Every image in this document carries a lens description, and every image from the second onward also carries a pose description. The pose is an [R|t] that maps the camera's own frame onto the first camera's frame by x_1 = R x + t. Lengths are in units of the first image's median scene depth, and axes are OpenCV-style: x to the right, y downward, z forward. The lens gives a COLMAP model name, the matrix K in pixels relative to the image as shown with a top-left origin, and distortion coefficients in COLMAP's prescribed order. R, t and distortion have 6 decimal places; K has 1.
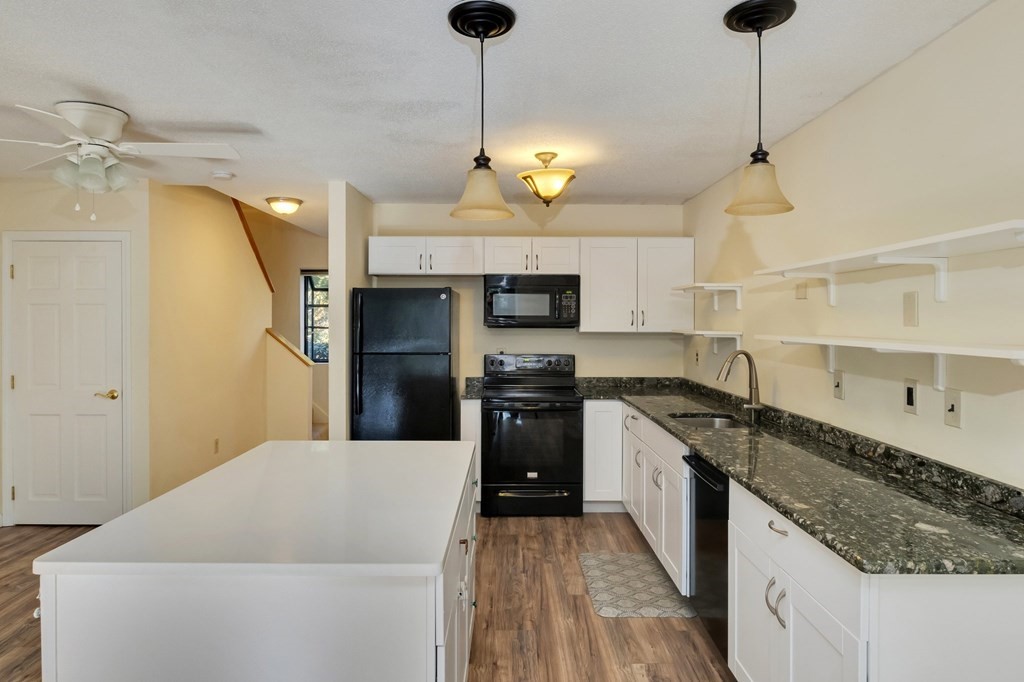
lens RADIAL K [[613.3, 0, 511.6], [0, 613.3, 321.8], [0, 0, 1]] dist [-0.000956, -0.000044]
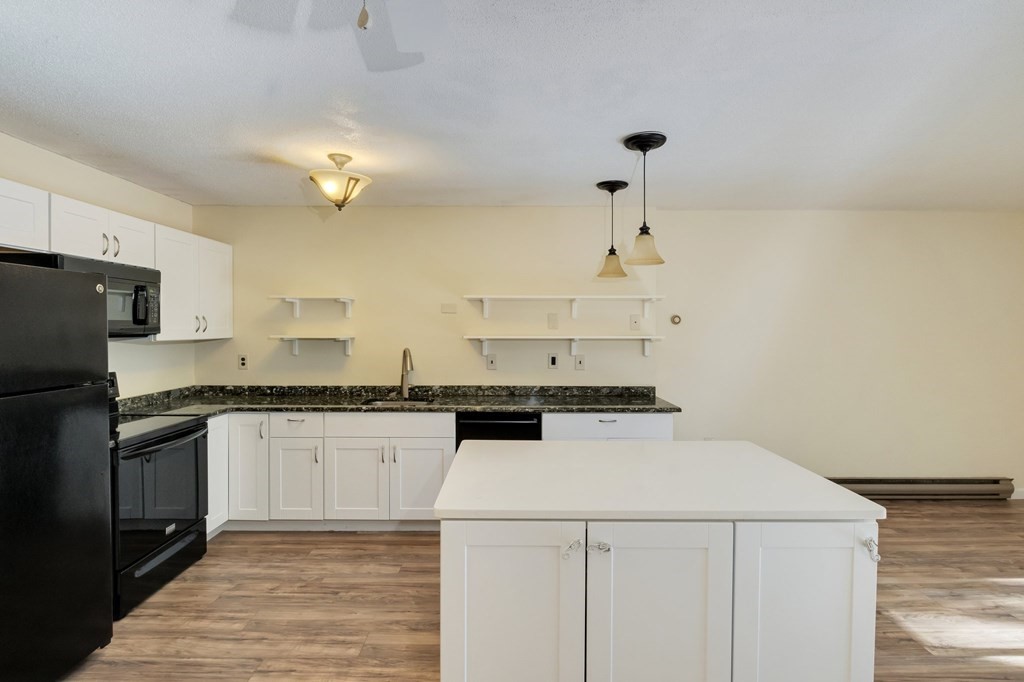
lens RADIAL K [[521.0, 0, 508.2], [0, 521.0, 331.5], [0, 0, 1]] dist [-0.003049, -0.000320]
pose [[0.008120, -0.013689, 0.999873, -0.709991], [0.001324, 0.999906, 0.013679, -0.005869], [-0.999966, 0.001213, 0.008137, 0.666500]]
